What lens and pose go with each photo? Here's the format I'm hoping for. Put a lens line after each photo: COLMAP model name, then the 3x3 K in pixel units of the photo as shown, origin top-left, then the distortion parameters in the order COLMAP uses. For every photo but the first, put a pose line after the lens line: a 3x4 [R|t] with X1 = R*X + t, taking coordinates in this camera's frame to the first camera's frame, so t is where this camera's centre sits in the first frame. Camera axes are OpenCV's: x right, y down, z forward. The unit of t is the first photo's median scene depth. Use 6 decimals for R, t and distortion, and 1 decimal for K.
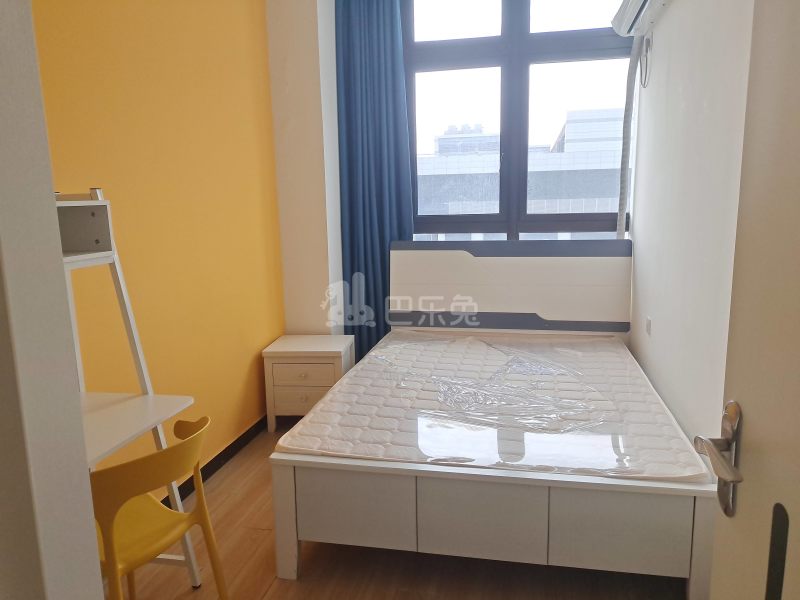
lens RADIAL K [[589.0, 0, 385.3], [0, 589.0, 302.4], [0, 0, 1]] dist [0.005217, 0.377606]
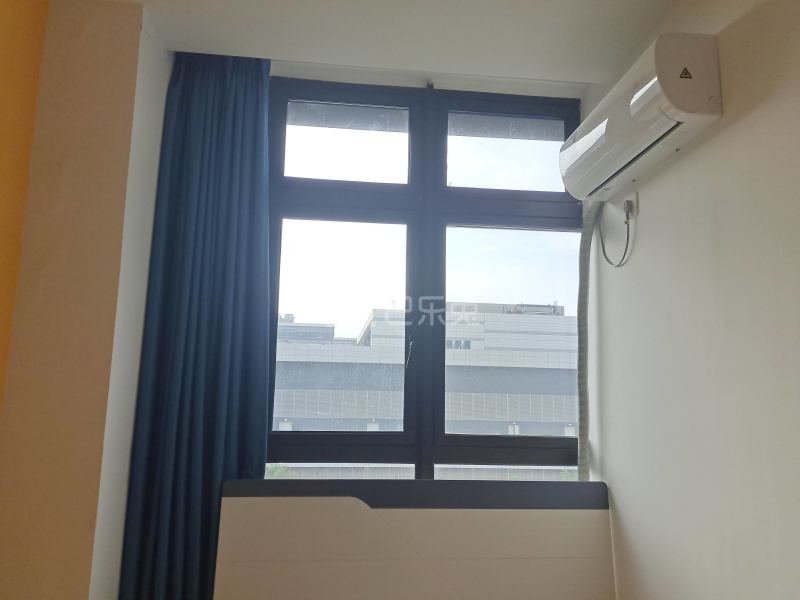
lens RADIAL K [[589.5, 0, 401.6], [0, 589.5, 293.4], [0, 0, 1]] dist [0.060792, -0.077019]
pose [[0.953625, 0.087968, 0.287856, -0.008128], [0.009855, 0.946703, -0.321958, -0.088438], [-0.300836, 0.309864, 0.901932, 0.390156]]
